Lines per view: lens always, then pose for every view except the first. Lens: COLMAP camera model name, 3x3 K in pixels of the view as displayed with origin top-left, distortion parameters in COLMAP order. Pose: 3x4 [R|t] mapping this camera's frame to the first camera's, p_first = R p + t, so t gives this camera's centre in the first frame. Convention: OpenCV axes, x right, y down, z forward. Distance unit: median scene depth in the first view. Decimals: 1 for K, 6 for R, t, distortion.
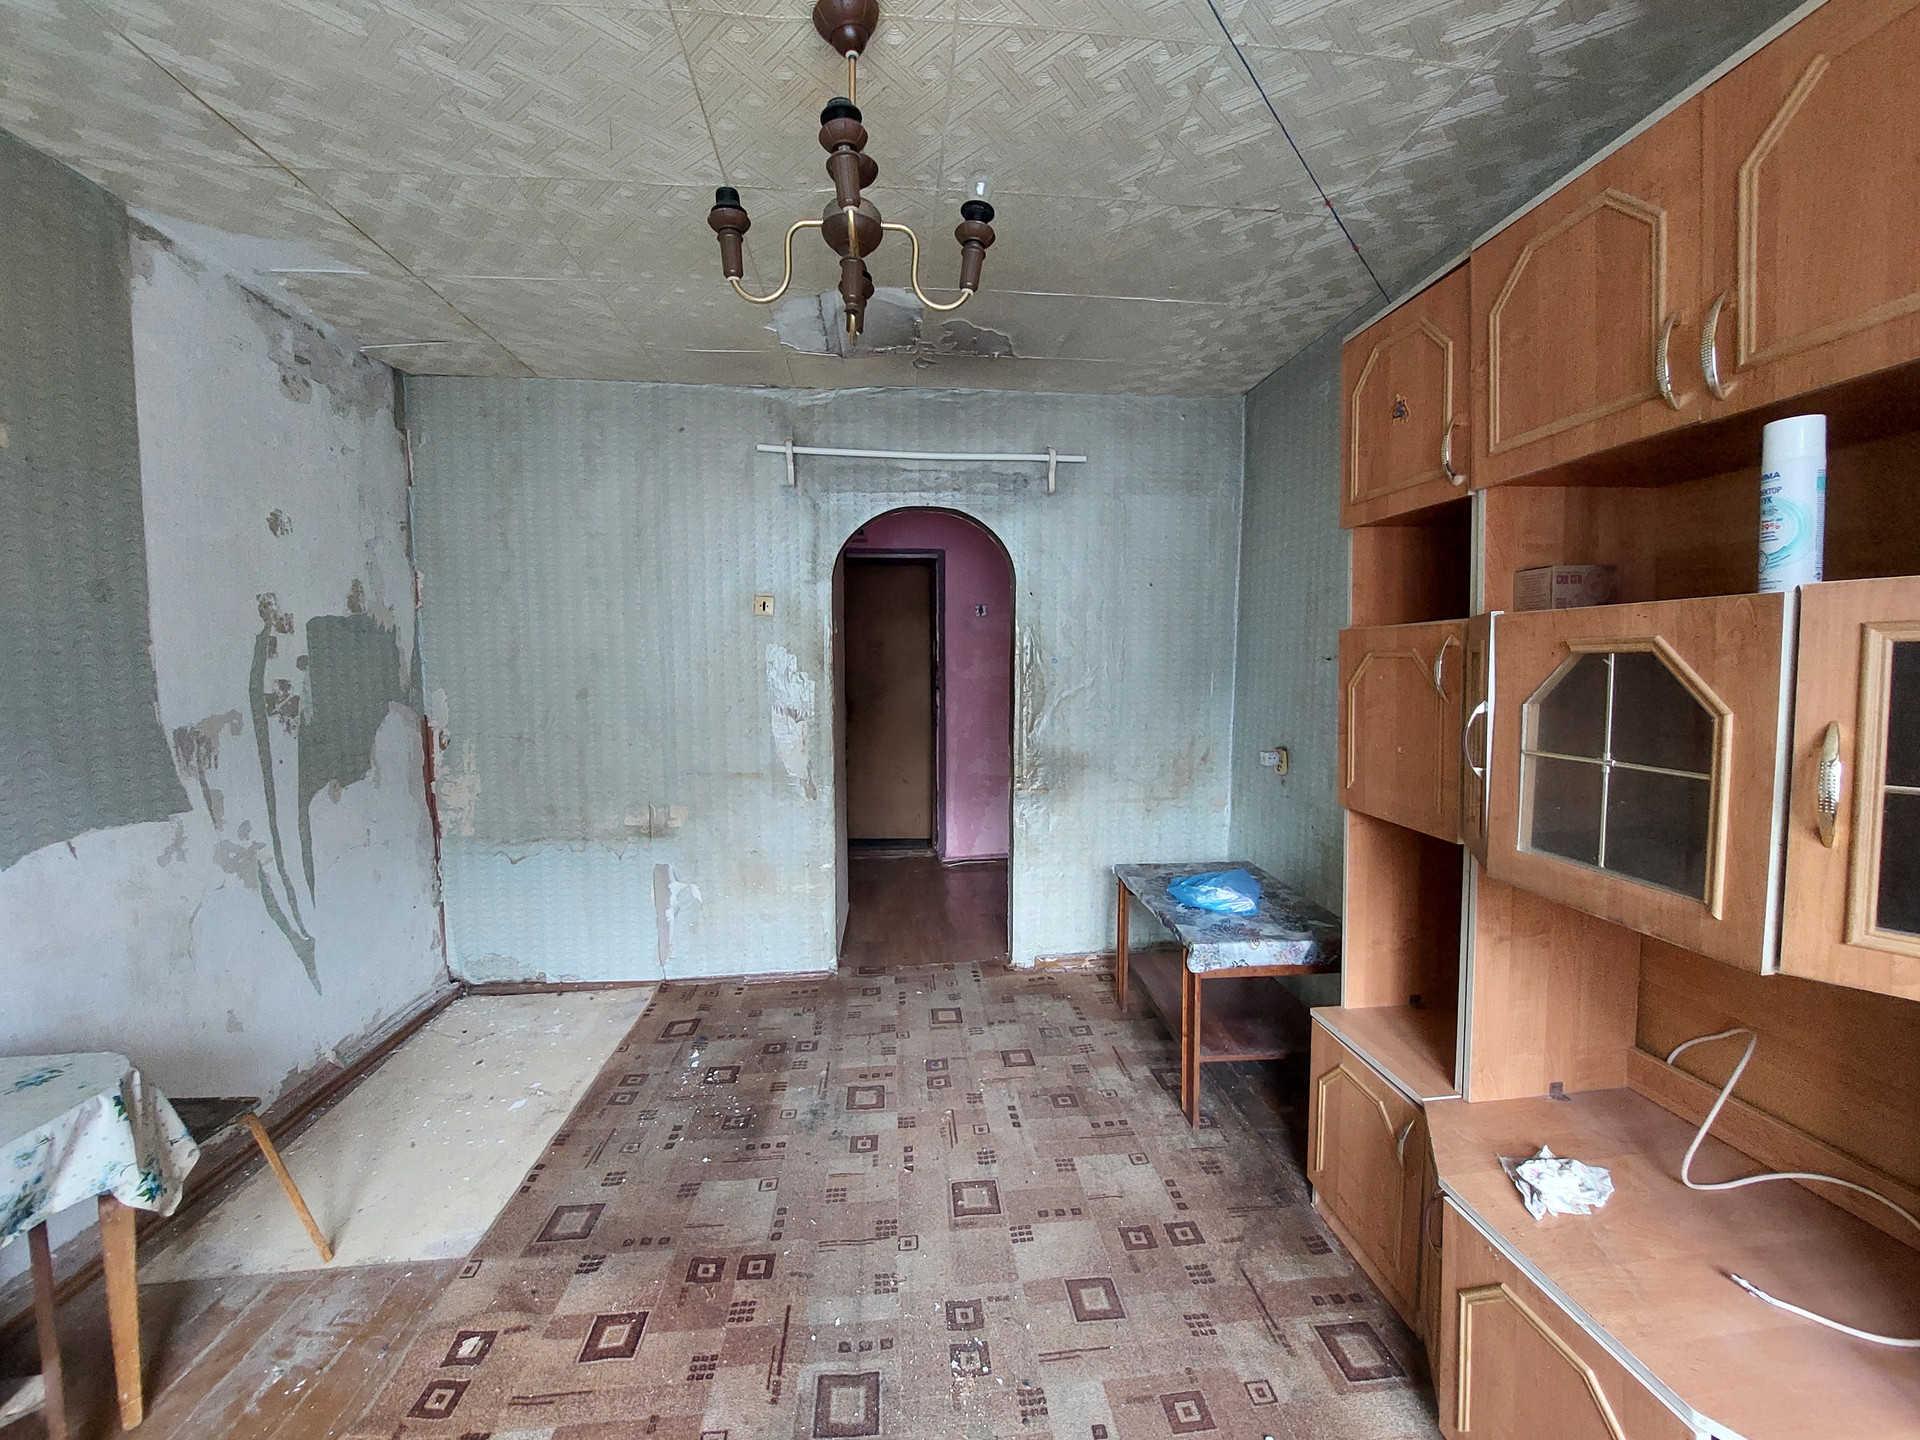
lens RADIAL K [[768.7, 0, 960.0], [0, 768.7, 720.0], [0, 0, 1]] dist [-0.000567, -0.000024]
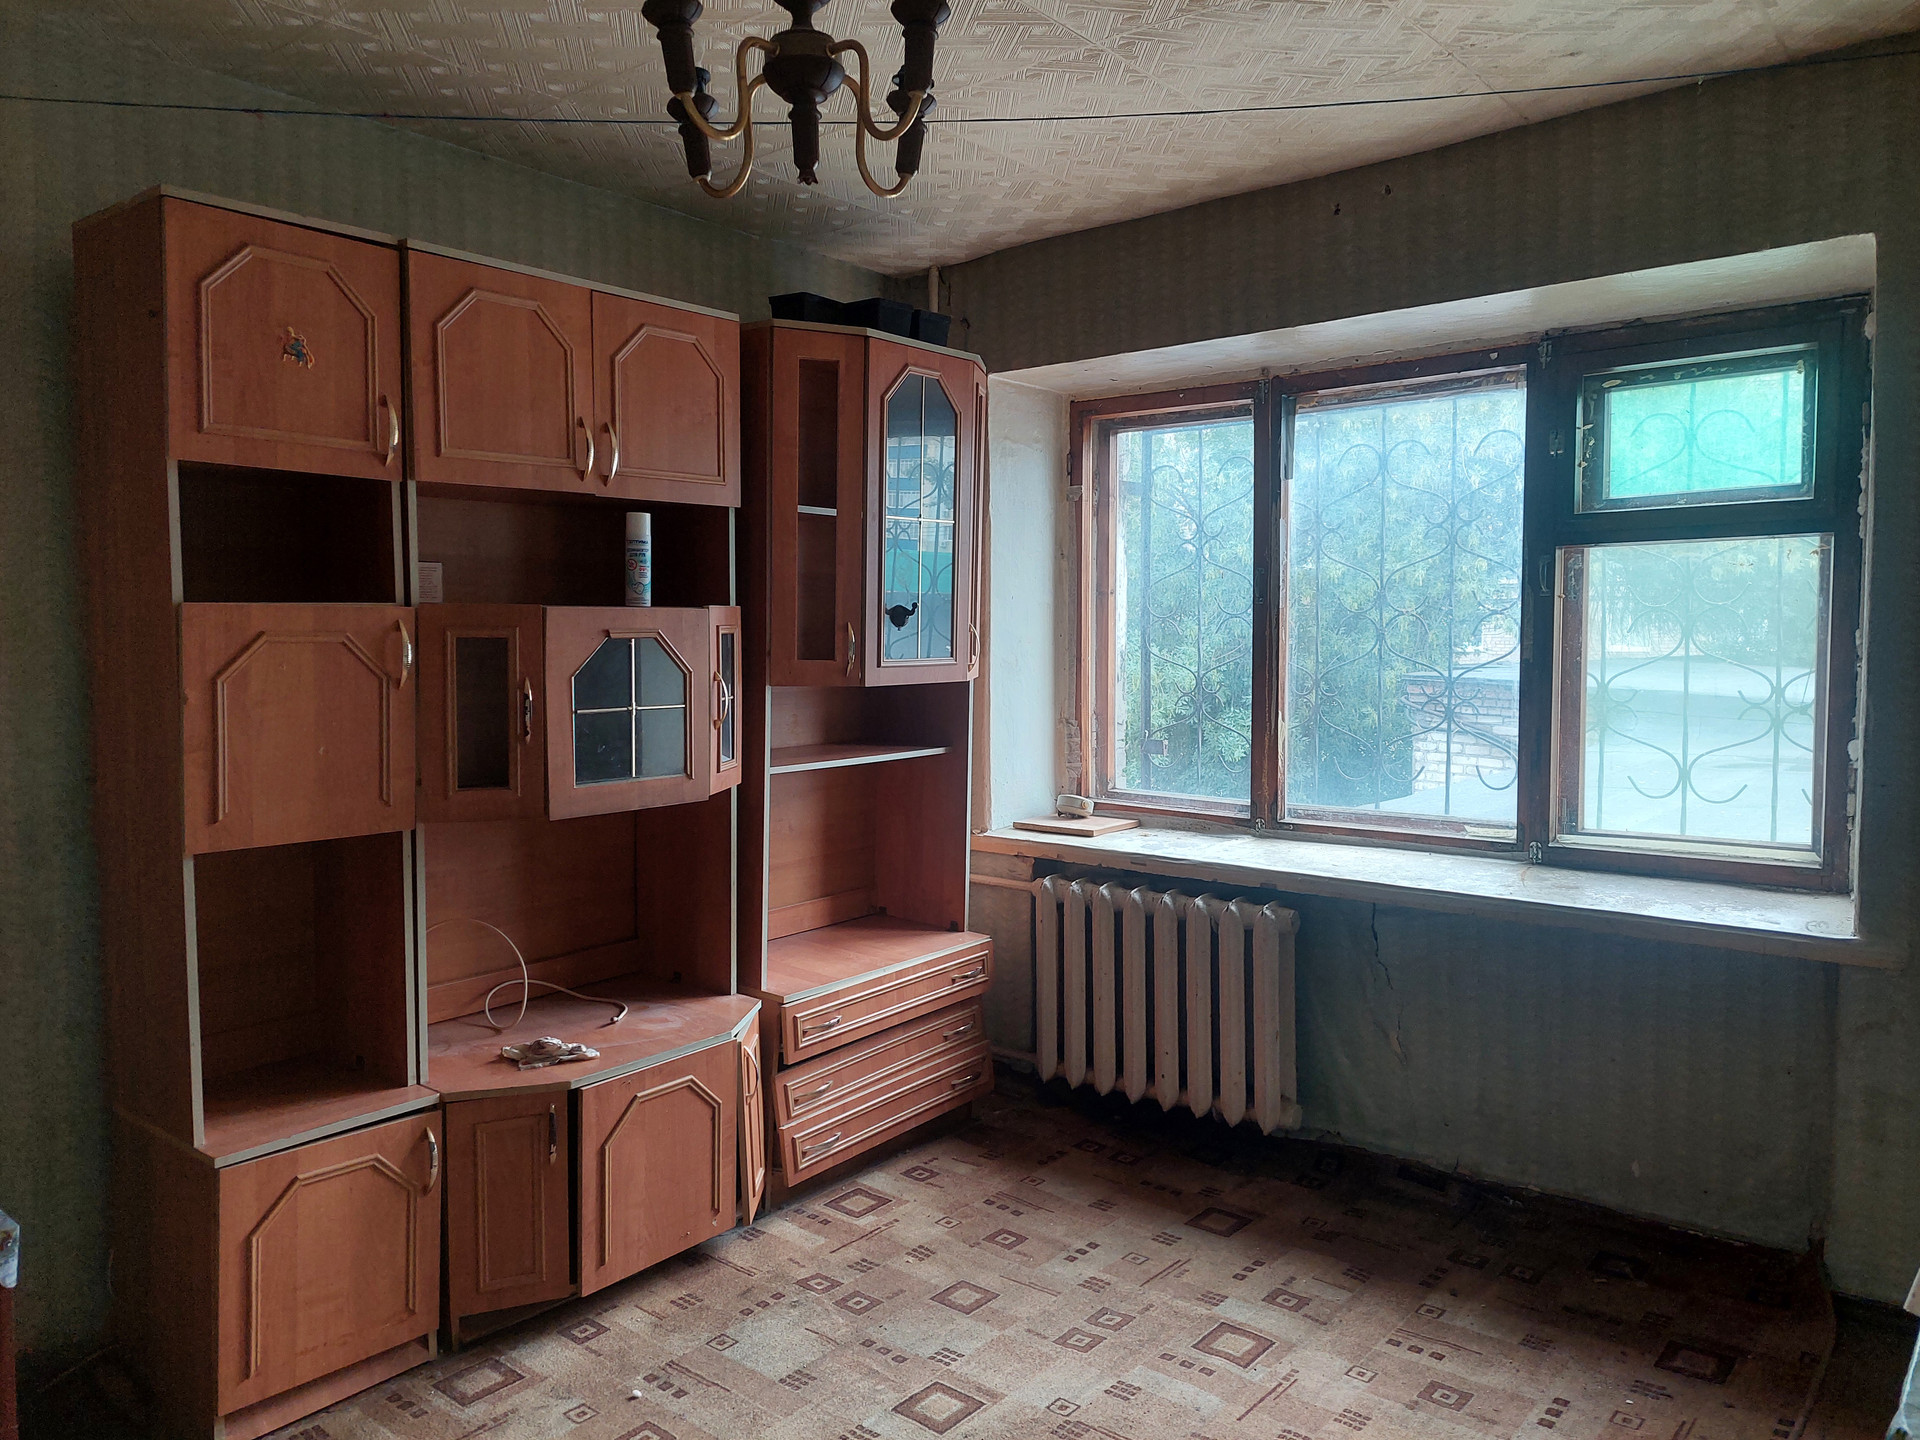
lens RADIAL K [[1376.3, 0, 960.0], [0, 1376.3, 720.0], [0, 0, 1]] dist [0.000709, 0.000416]
pose [[-0.701289, -0.018725, 0.712631, -1.436935], [0.071536, 0.992761, 0.096483, -0.129649], [-0.709279, 0.118641, -0.694872, 2.221426]]
